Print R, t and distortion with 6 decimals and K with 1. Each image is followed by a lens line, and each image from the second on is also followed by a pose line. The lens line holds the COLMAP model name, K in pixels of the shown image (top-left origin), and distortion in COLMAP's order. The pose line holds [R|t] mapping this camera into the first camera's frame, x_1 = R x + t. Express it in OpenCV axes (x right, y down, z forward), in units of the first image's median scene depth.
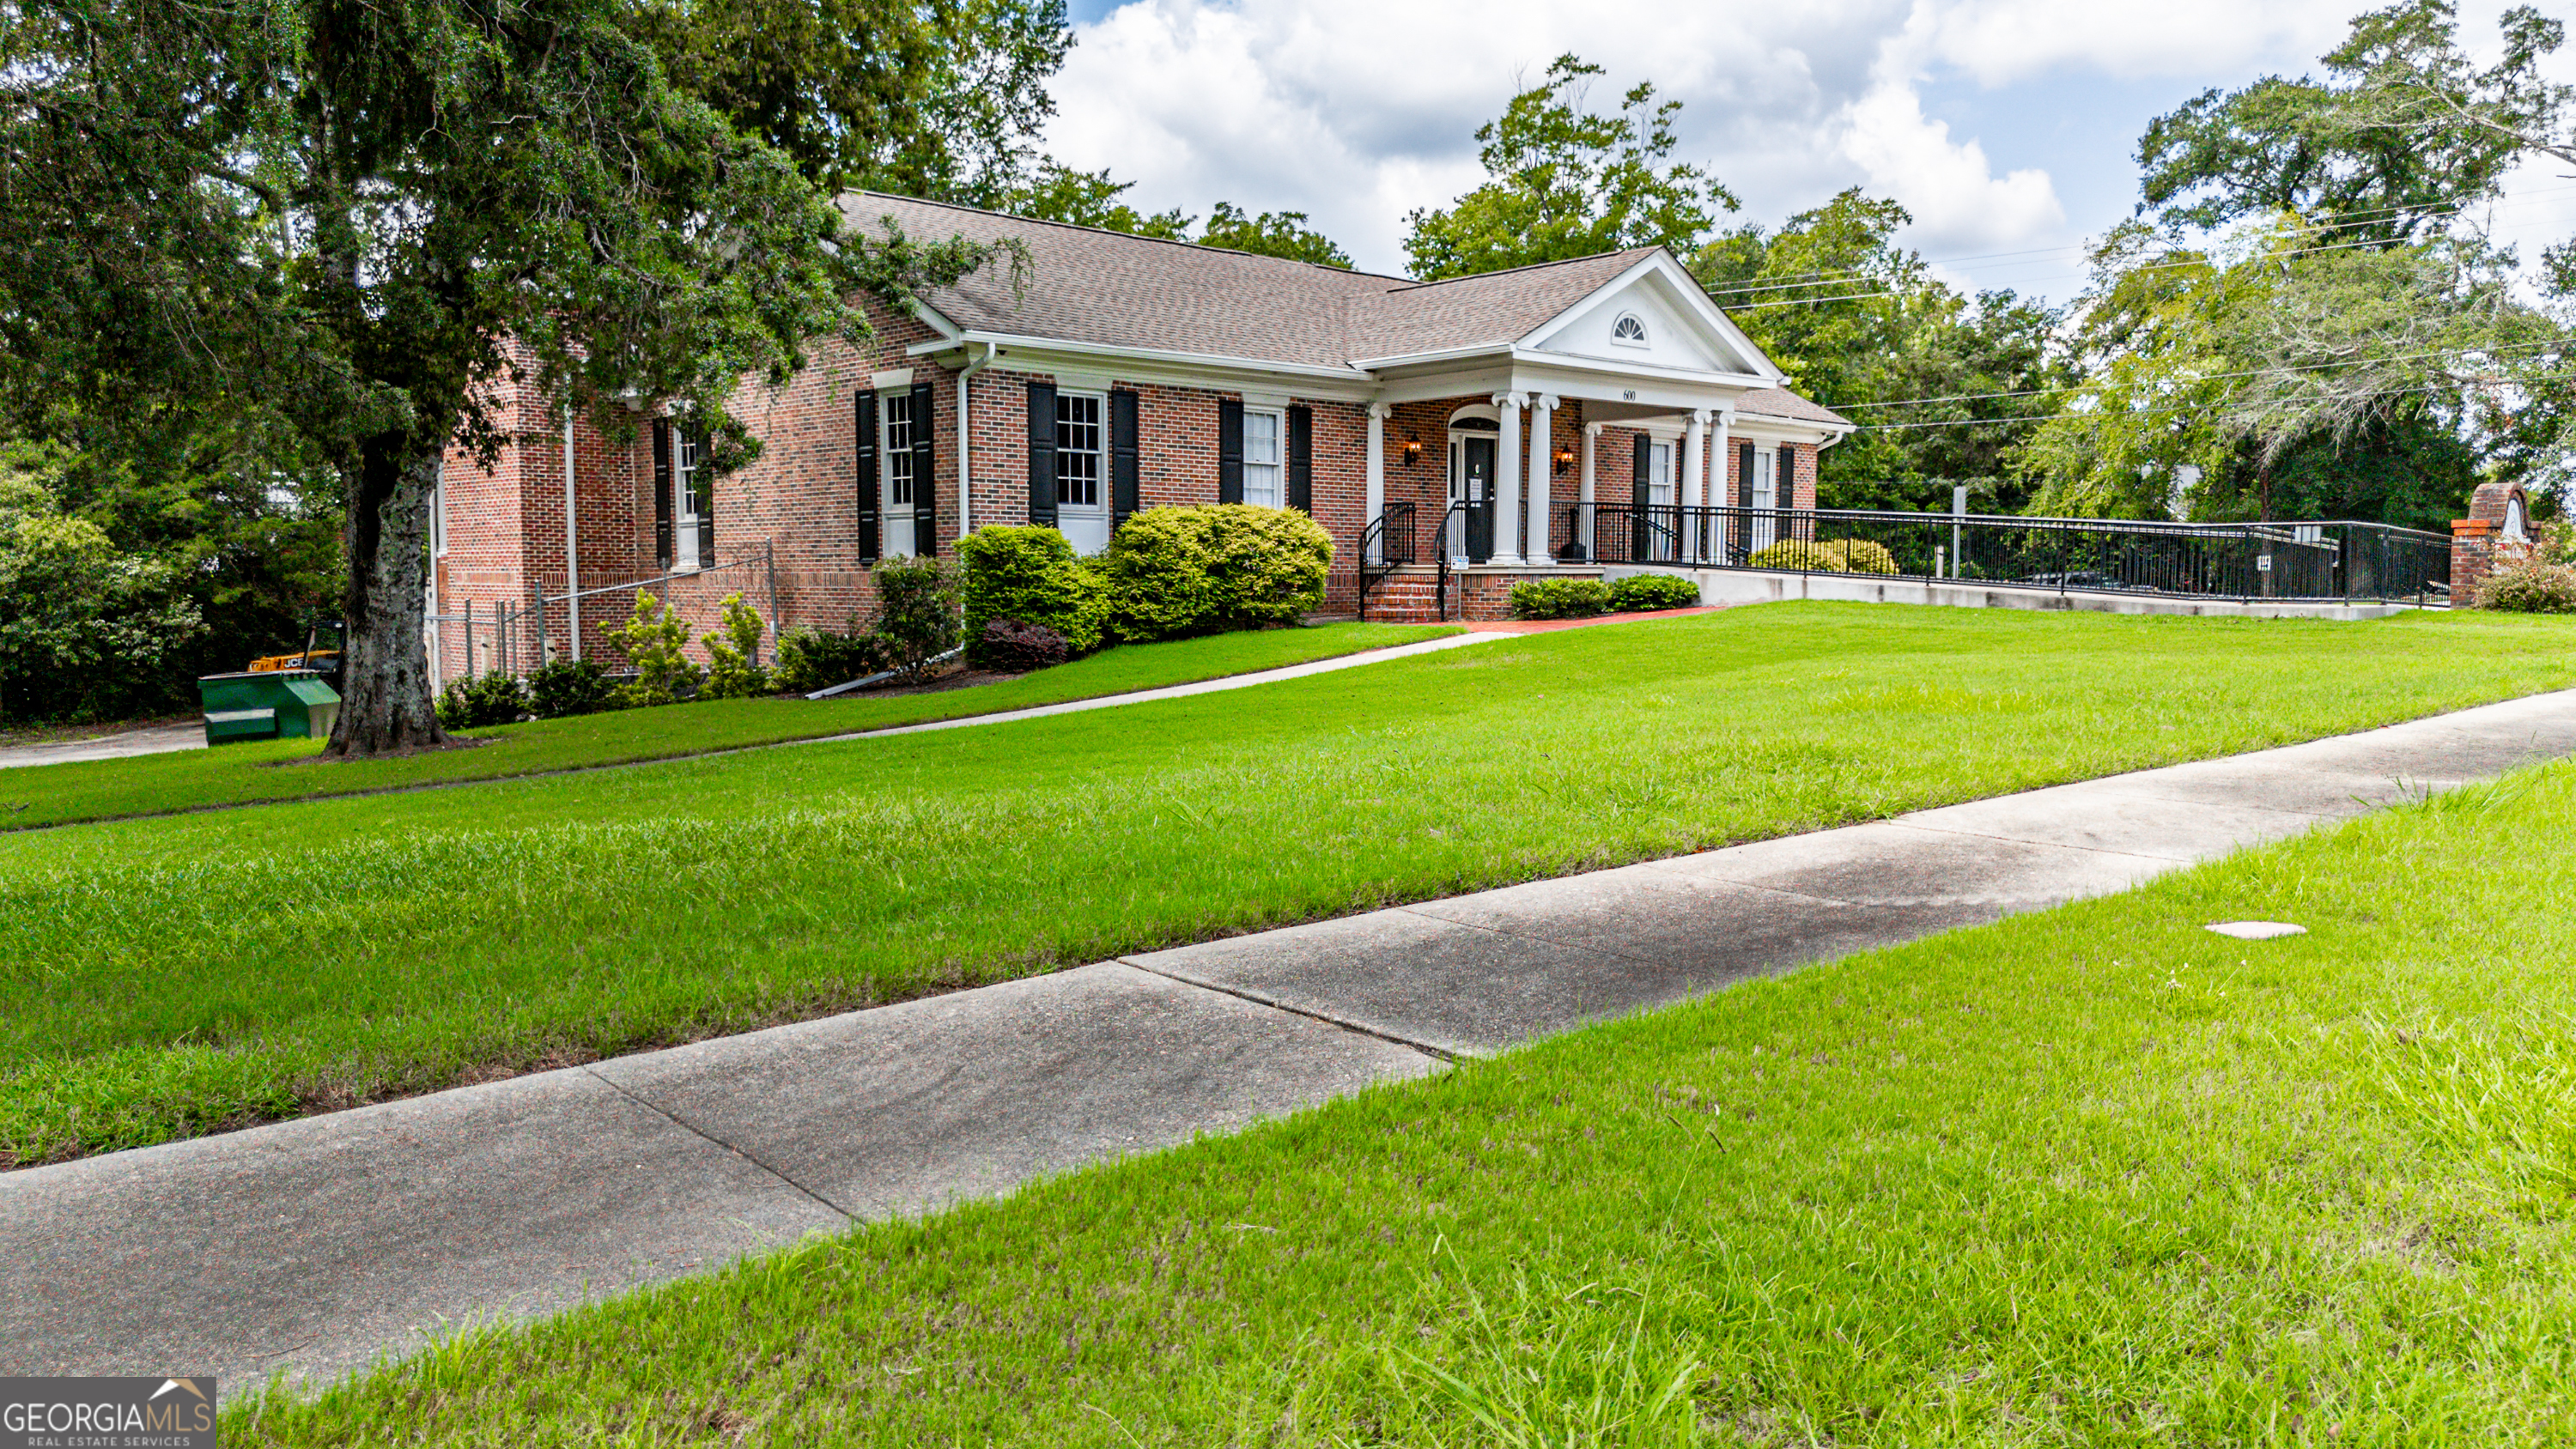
lens RADIAL K [[1909.1, 0, 1291.6], [0, 1909.1, 744.7], [0, 0, 1]] dist [0.072161, -0.075395]
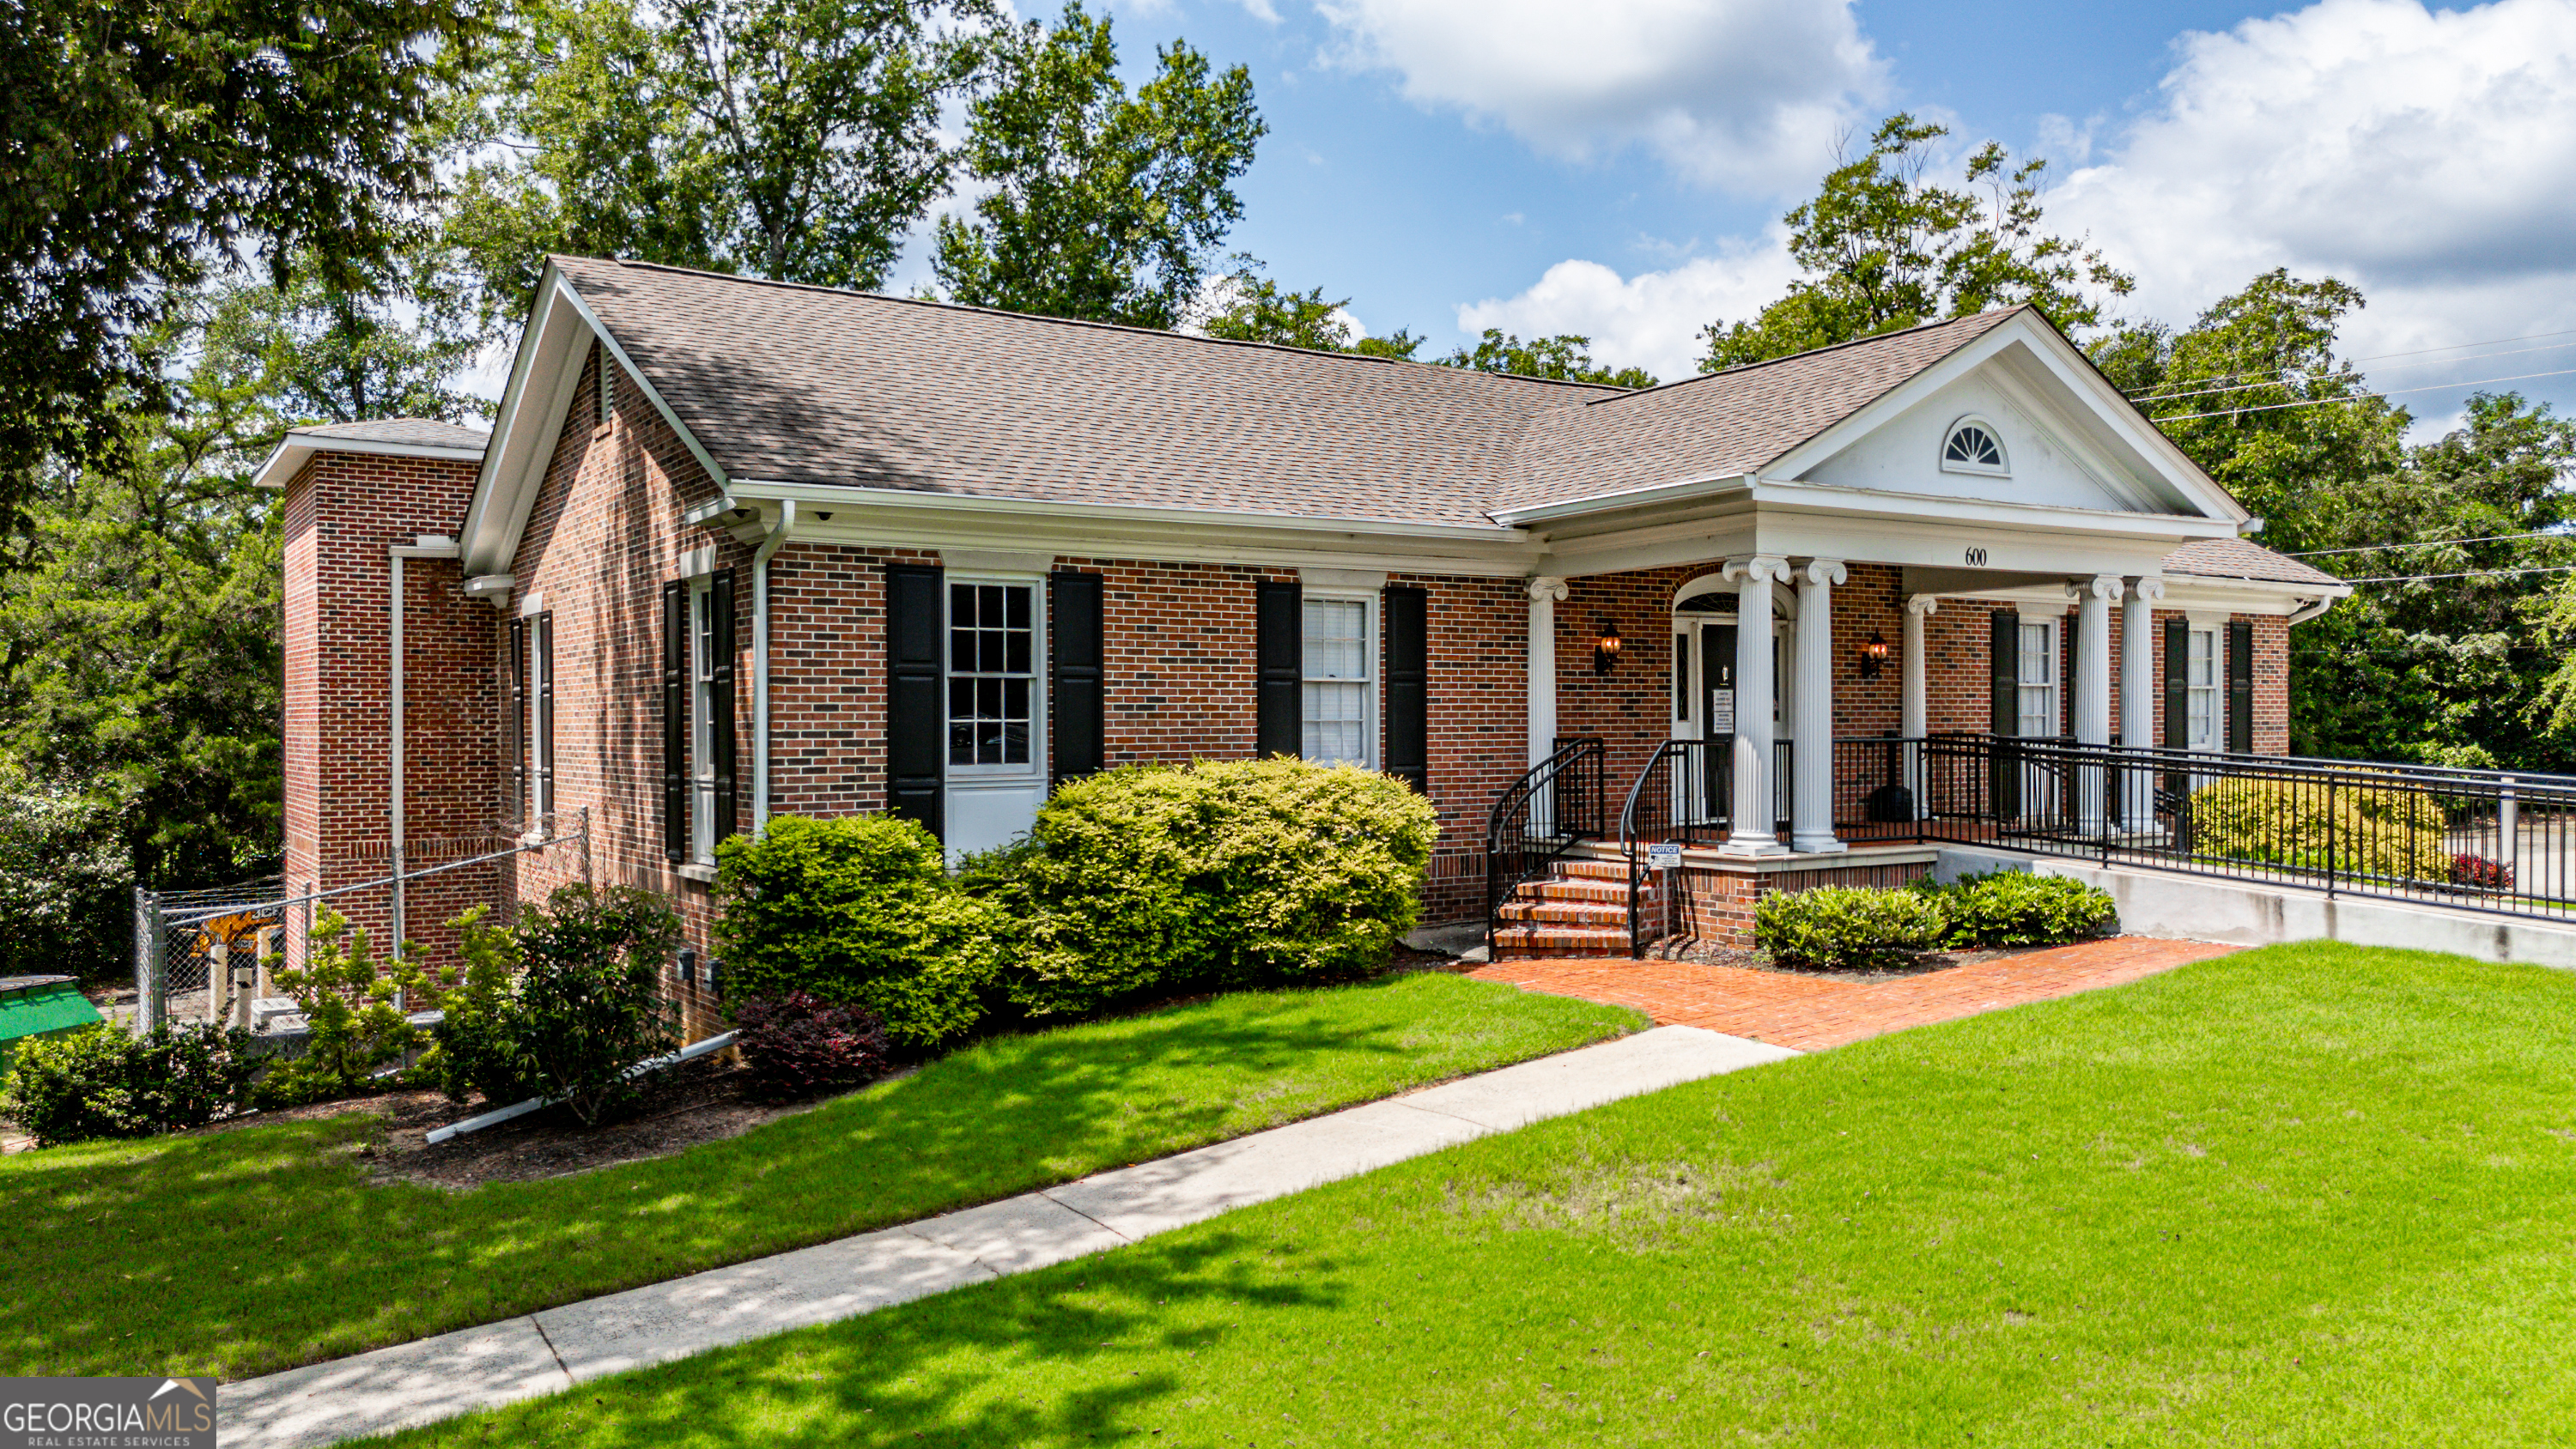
lens RADIAL K [[1909.1, 0, 1292.2], [0, 1909.1, 722.4], [0, 0, 1]] dist [0.072161, -0.075395]
pose [[0.983663, -0.005574, -0.179934, 0.073386], [-0.009991, 0.996290, -0.085481, -0.076048], [0.179743, 0.085883, 0.979957, 0.374129]]
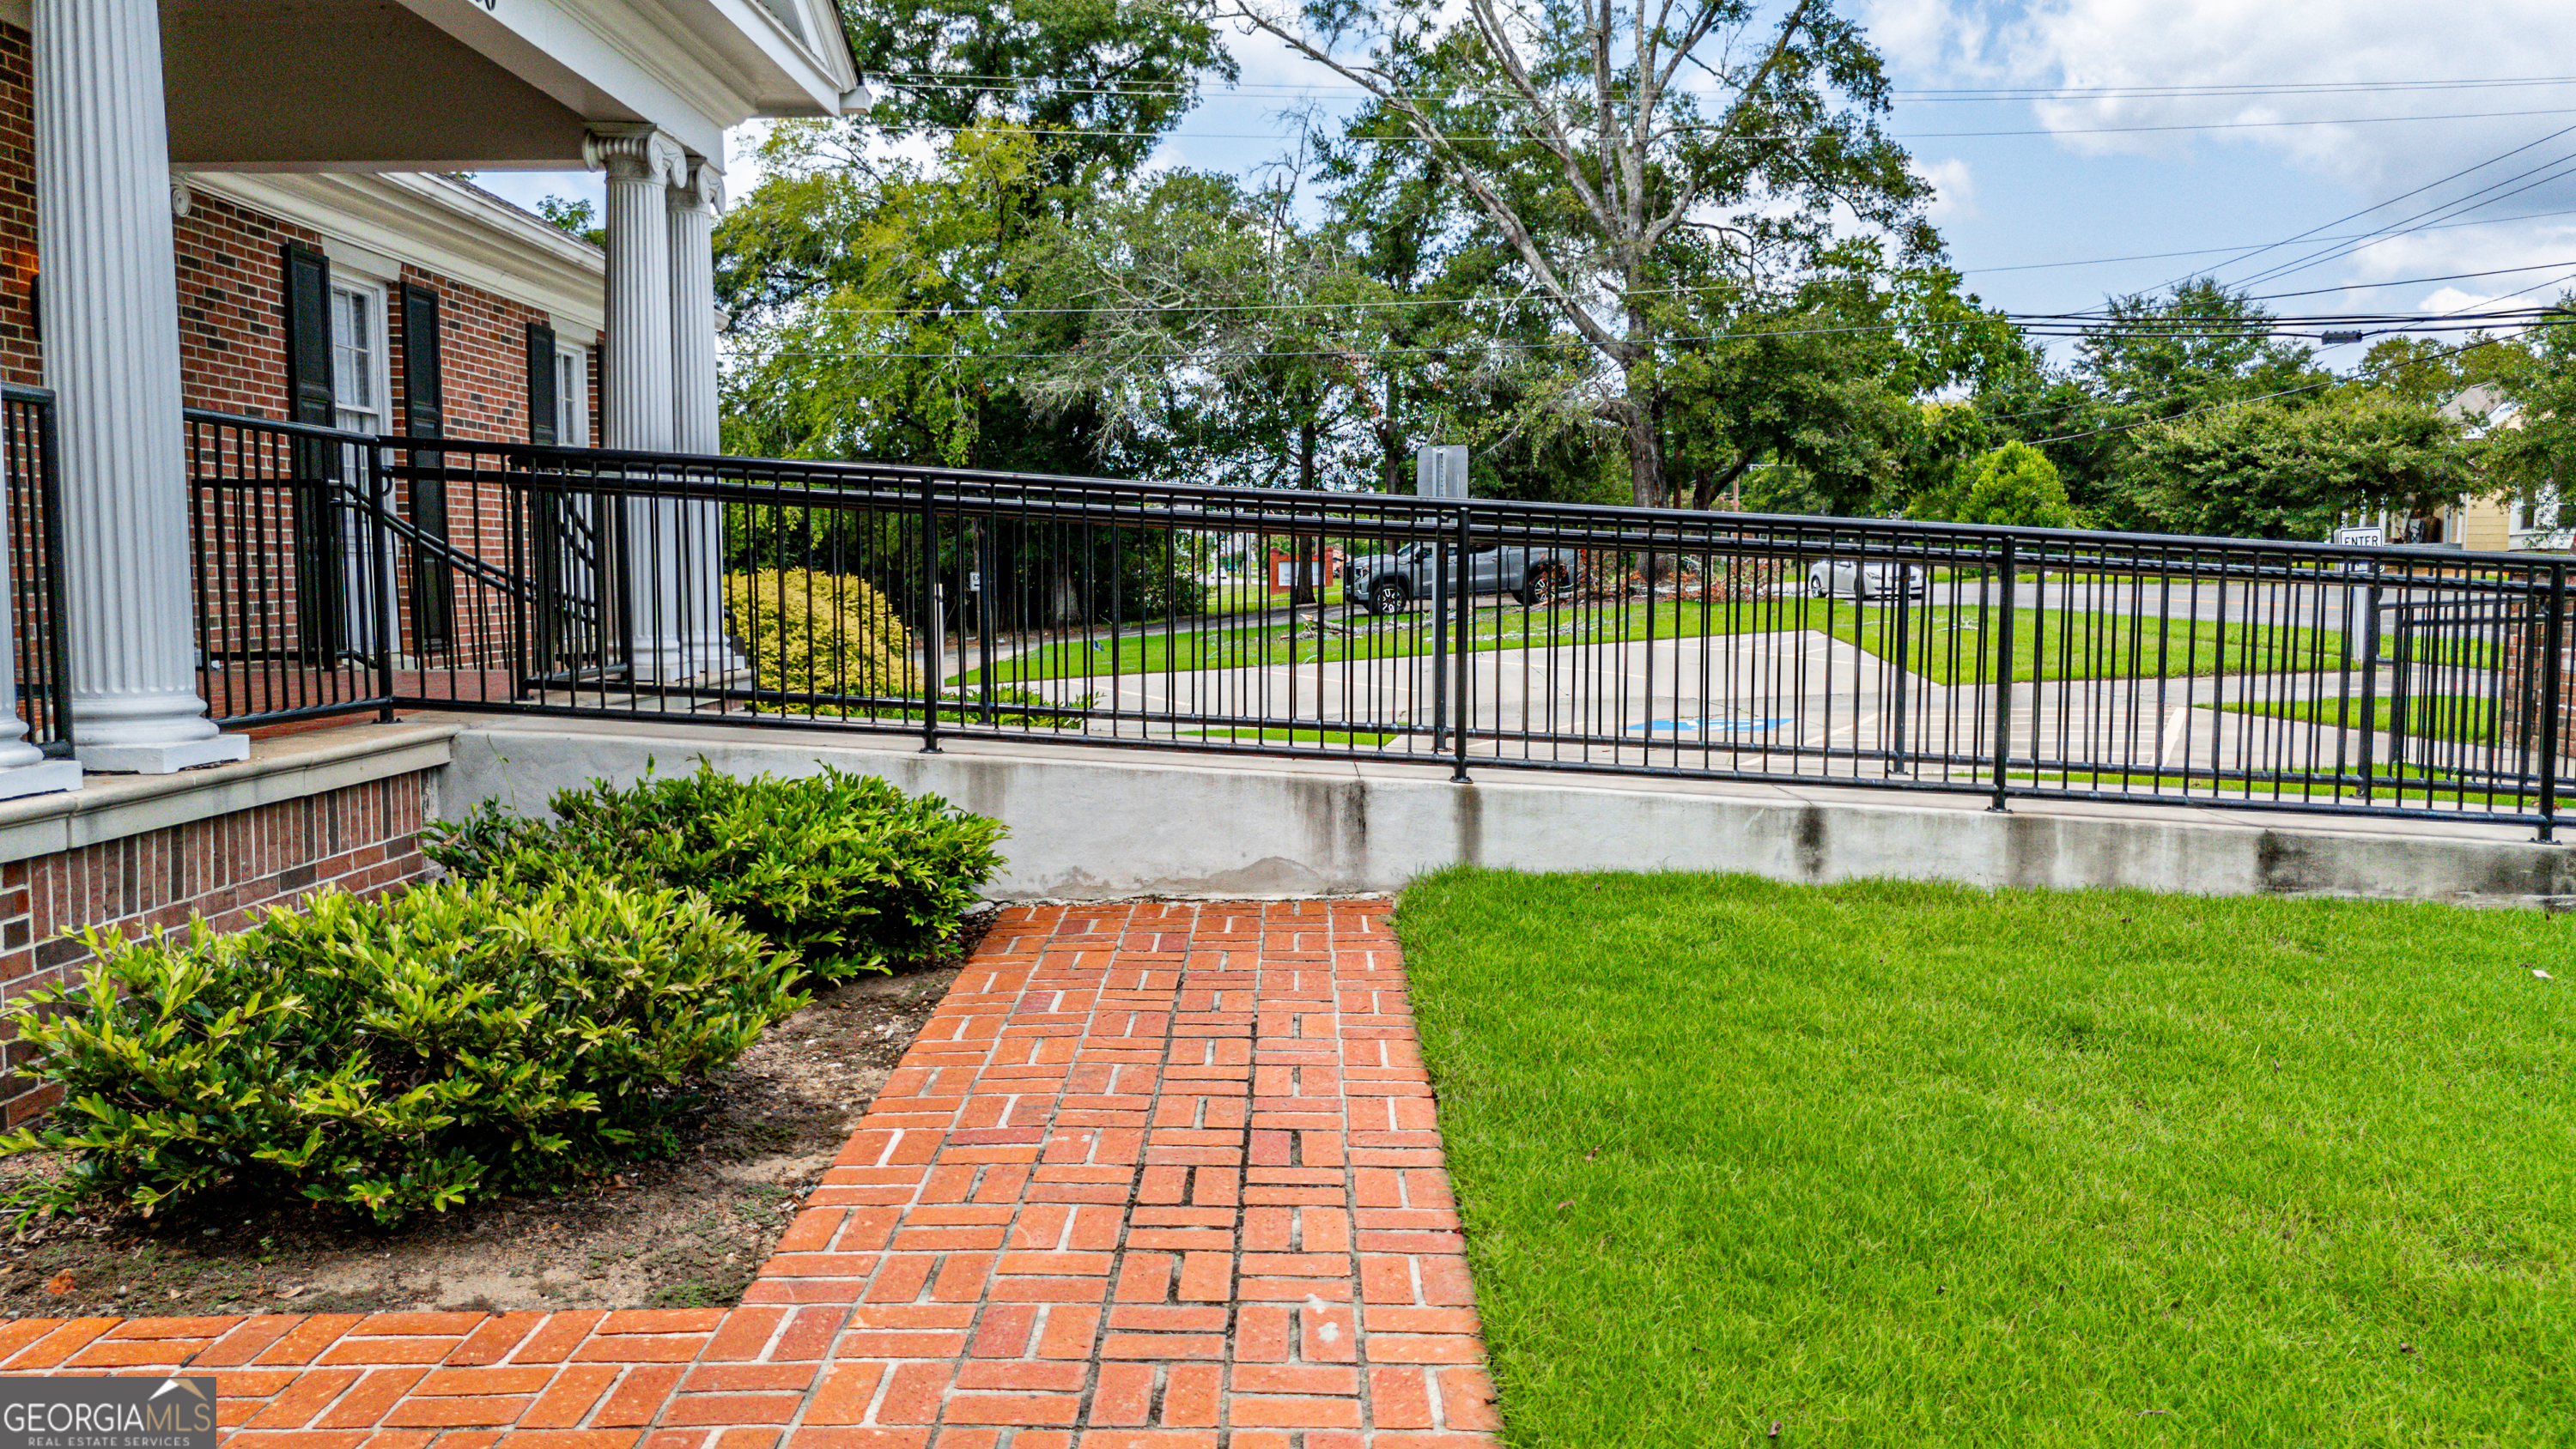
lens RADIAL K [[1909.1, 0, 1292.5], [0, 1909.1, 722.5], [0, 0, 1]] dist [0.072161, -0.075395]
pose [[0.698669, -0.061640, 0.712784, 0.070508], [0.066673, 0.997556, 0.020913, -0.088167], [-0.712331, 0.032912, 0.701071, 0.742285]]
